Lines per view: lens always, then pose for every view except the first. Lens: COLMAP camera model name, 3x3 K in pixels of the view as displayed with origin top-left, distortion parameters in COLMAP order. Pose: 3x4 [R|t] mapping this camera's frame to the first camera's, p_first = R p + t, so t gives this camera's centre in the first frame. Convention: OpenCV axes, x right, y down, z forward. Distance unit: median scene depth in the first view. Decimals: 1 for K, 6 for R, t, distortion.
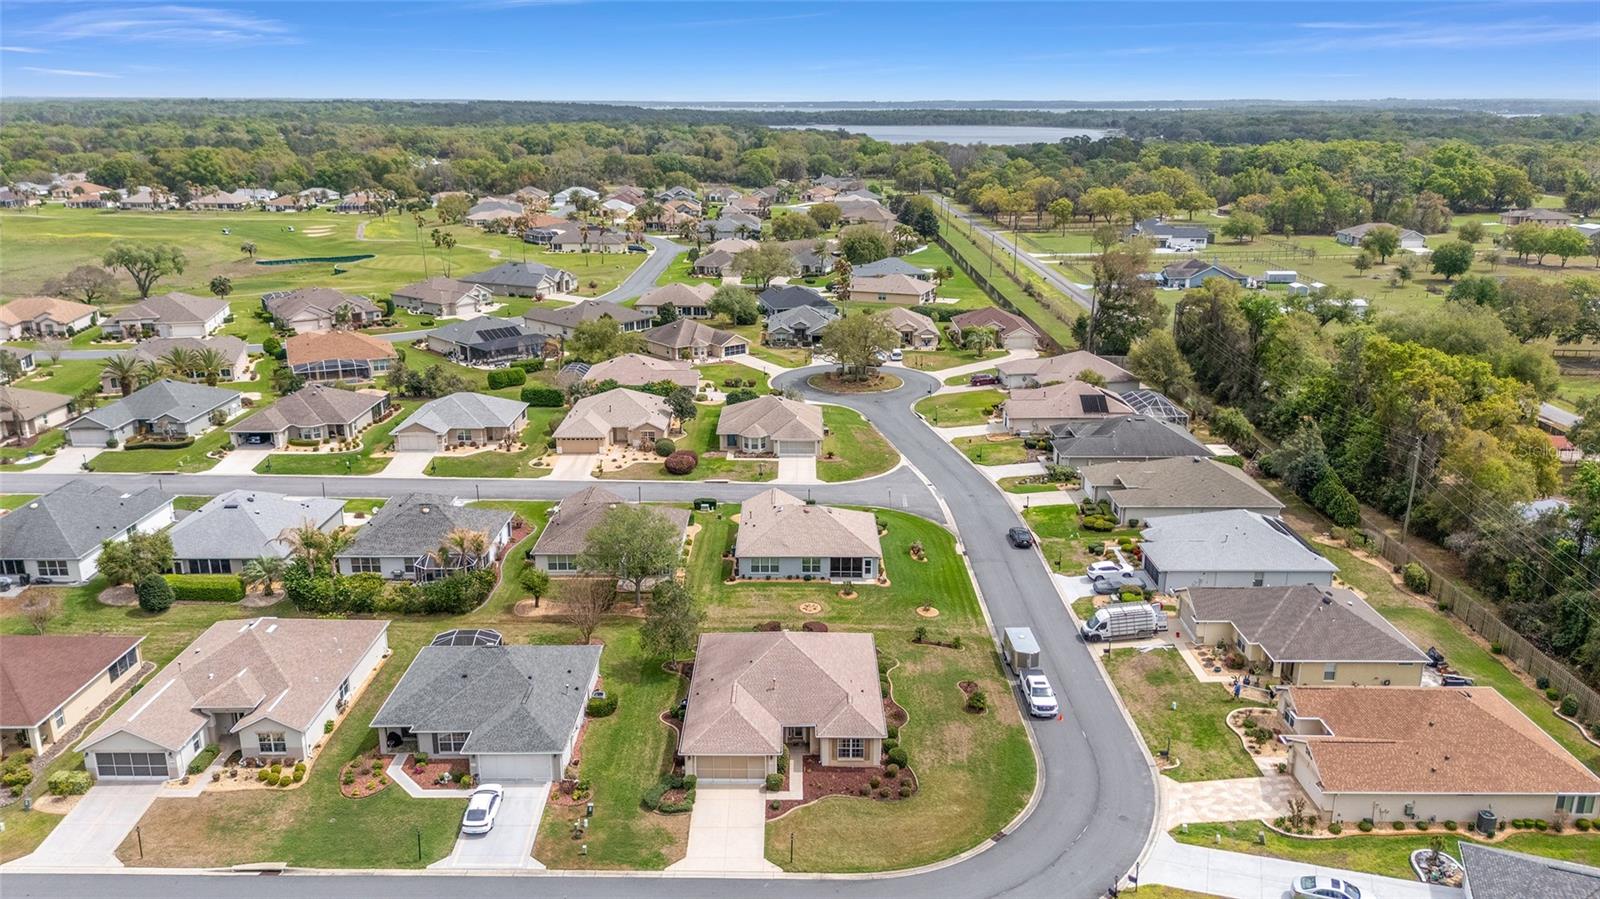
lens RADIAL K [[1167.1, 0, 800.0], [0, 1167.1, 449.5], [0, 0, 1]] dist [0.088828, -0.101595]
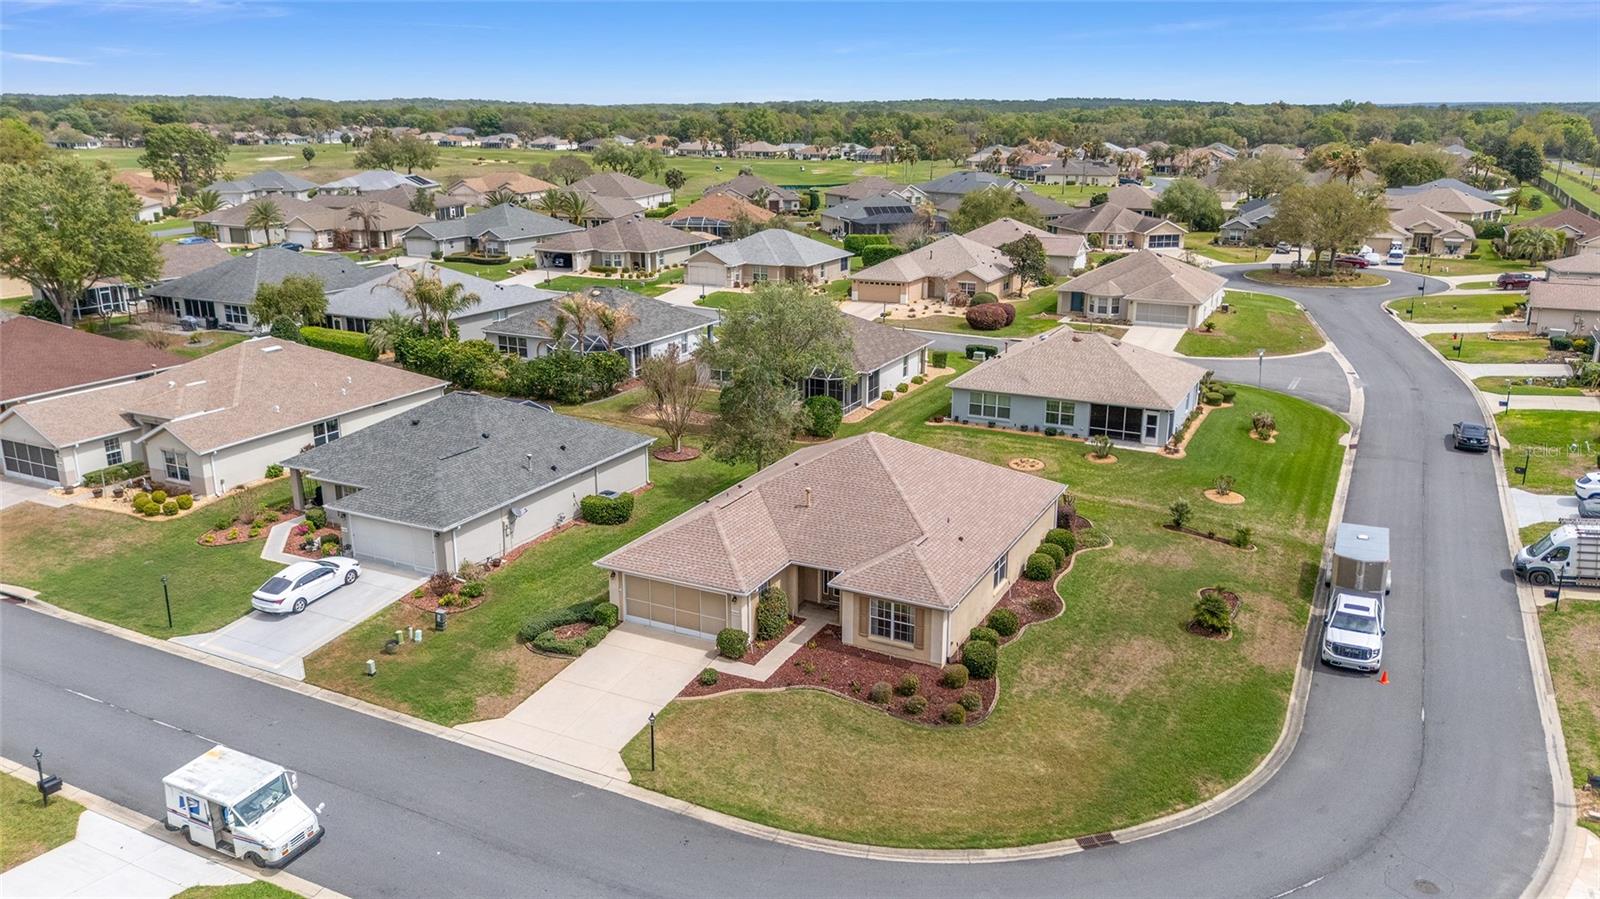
lens RADIAL K [[1167.1, 0, 800.0], [0, 1167.1, 449.5], [0, 0, 1]] dist [0.088828, -0.101595]
pose [[0.892379, 0.125001, -0.433630, 0.197389], [-0.126365, 0.991648, 0.025809, 0.144812], [0.433234, 0.031765, 0.900721, 0.427272]]
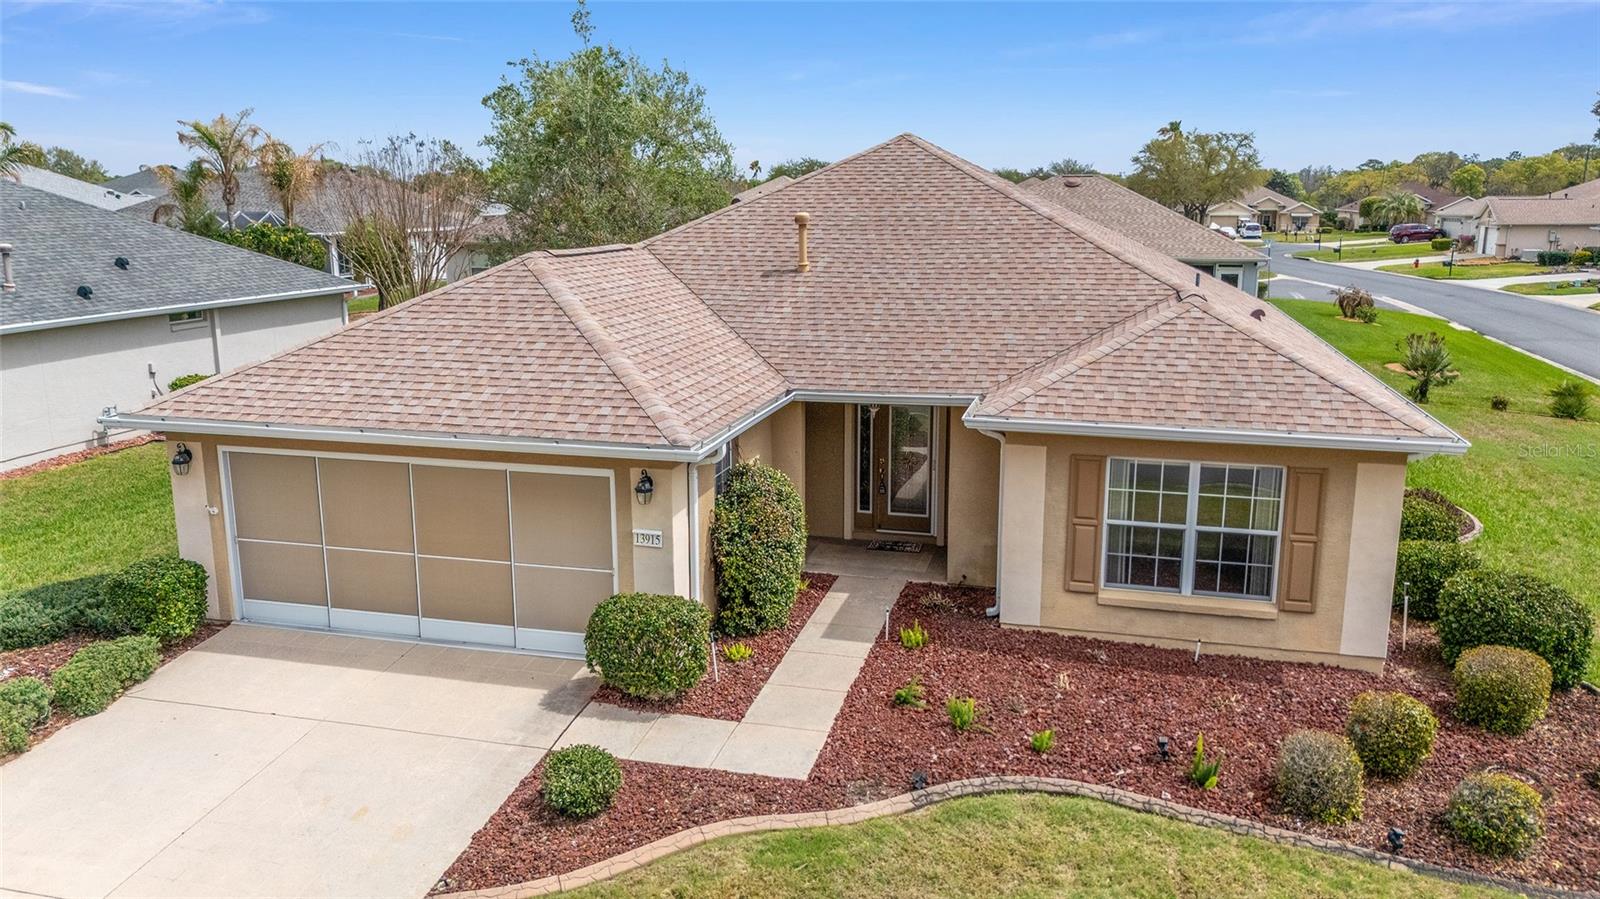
lens RADIAL K [[1178.1, 0, 800.0], [0, 1178.1, 449.5], [0, 0, 1]] dist [0.073858, -0.084430]
pose [[0.967005, 0.051353, -0.249529, 0.027439], [-0.069396, 0.995531, -0.064048, 0.222549], [0.245125, 0.079251, 0.966247, 0.717947]]
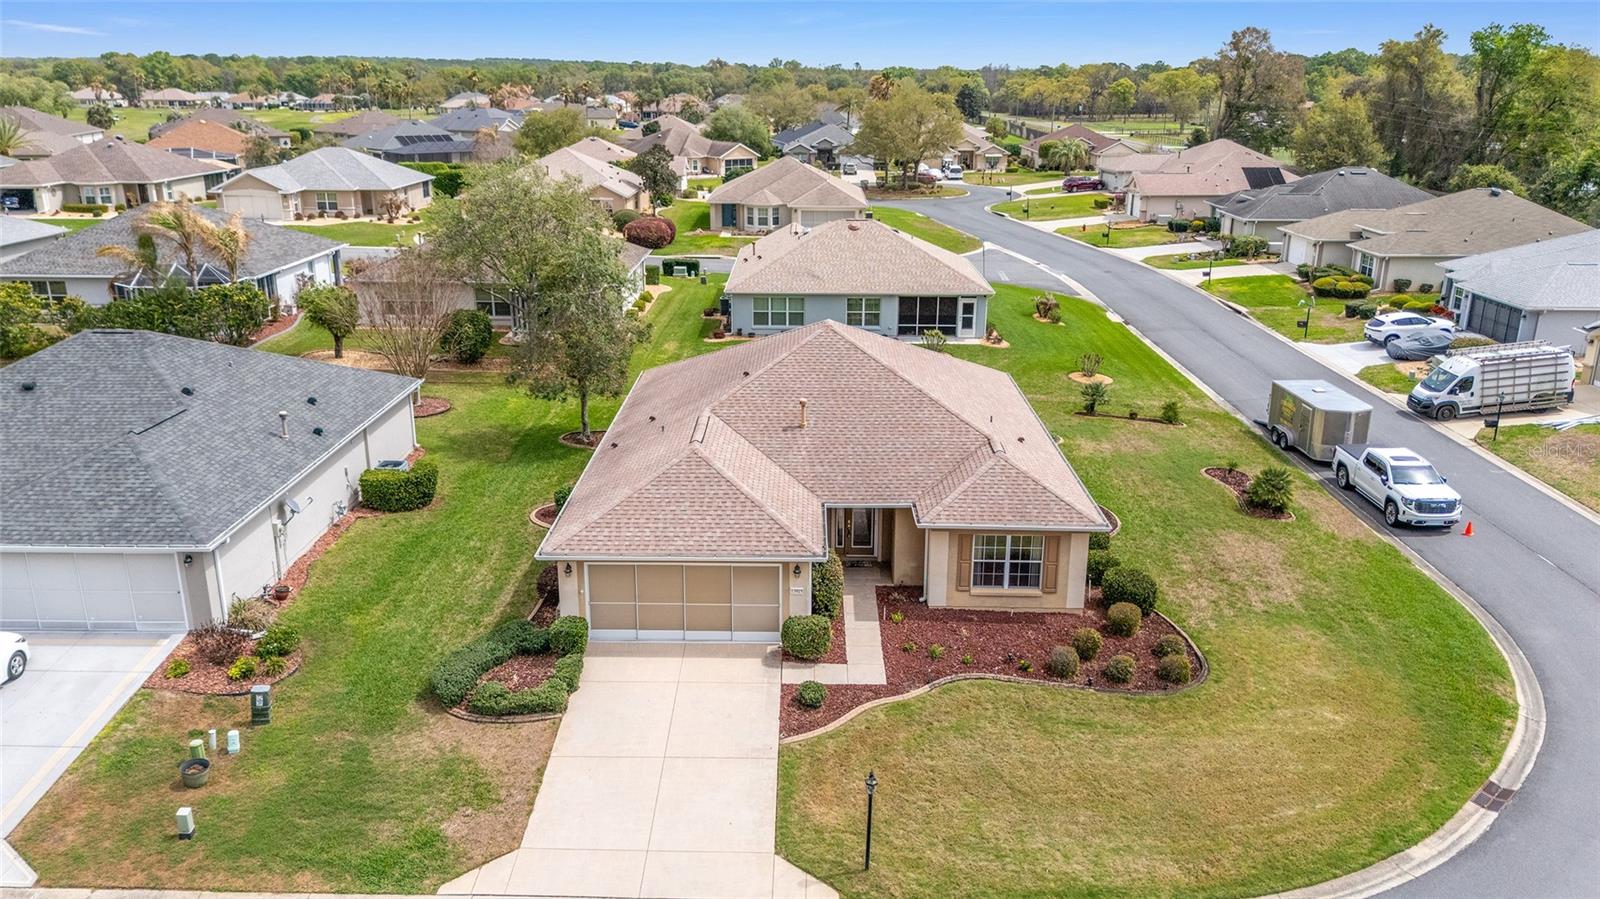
lens RADIAL K [[1178.1, 0, 800.0], [0, 1178.1, 449.5], [0, 0, 1]] dist [0.073858, -0.084430]
pose [[0.999922, 0.007343, -0.010081, -0.016839], [-0.007112, 0.999718, 0.022674, 0.181799], [0.010245, -0.022600, 0.999692, 0.537046]]
